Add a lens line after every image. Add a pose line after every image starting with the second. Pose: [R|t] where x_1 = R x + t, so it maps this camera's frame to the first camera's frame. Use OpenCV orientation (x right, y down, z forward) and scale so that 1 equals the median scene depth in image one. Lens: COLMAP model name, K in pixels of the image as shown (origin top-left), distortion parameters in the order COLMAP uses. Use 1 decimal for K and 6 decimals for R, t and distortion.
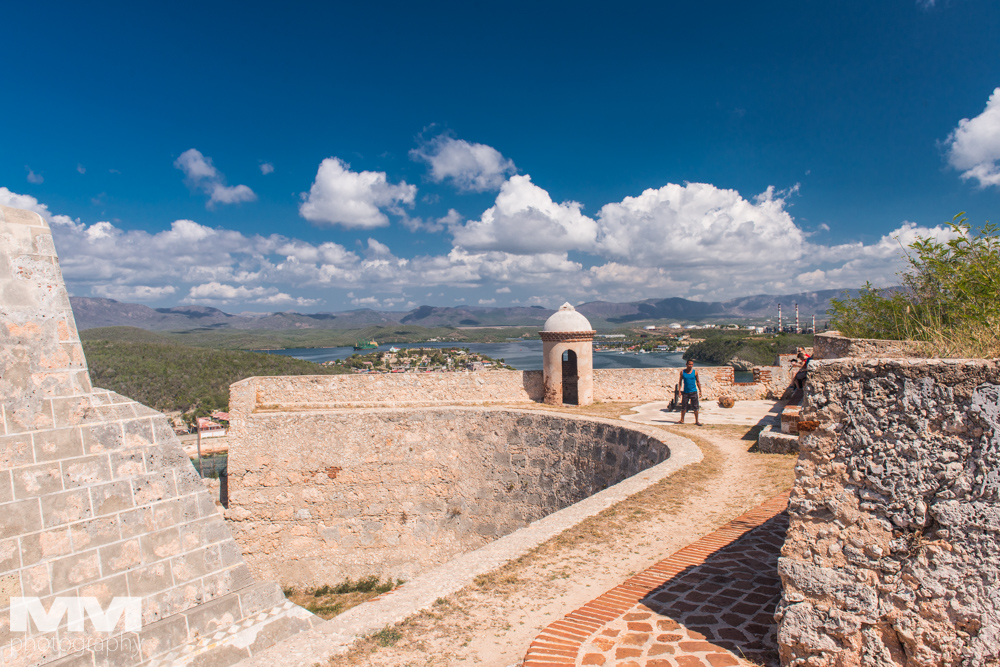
lens RADIAL K [[705.7, 0, 509.4], [0, 705.7, 343.4], [0, 0, 1]] dist [0.002820, 0.005276]
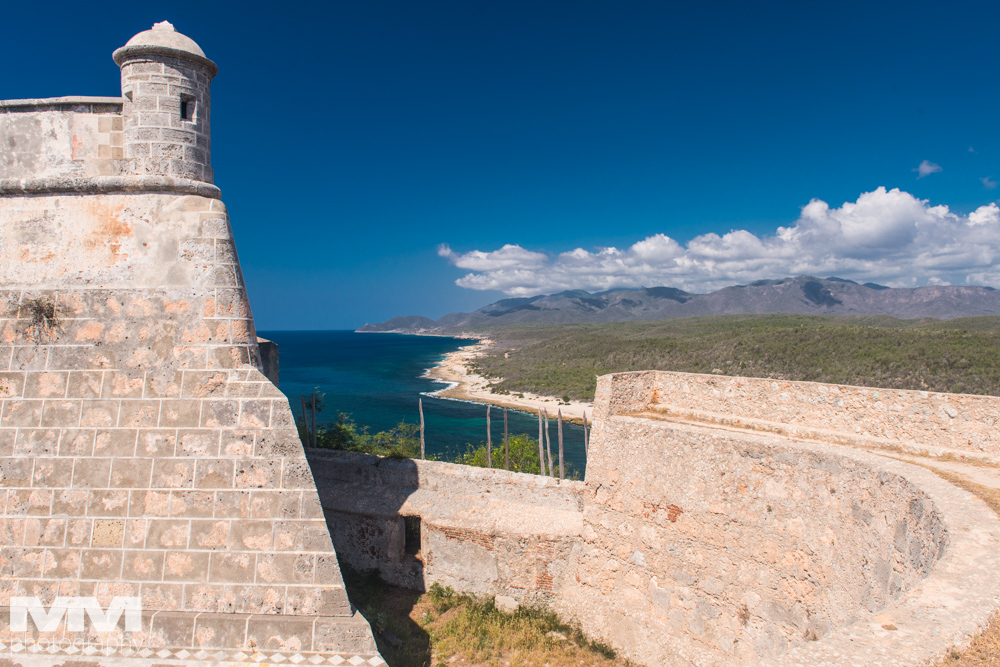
lens RADIAL K [[705.7, 0, 515.3], [0, 705.7, 341.3], [0, 0, 1]] dist [0.002820, 0.005276]
pose [[0.451072, 0.035332, -0.891788, 0.284874], [-0.024078, 0.999334, 0.027414, -0.004292], [0.892163, 0.009107, 0.451622, 0.508967]]
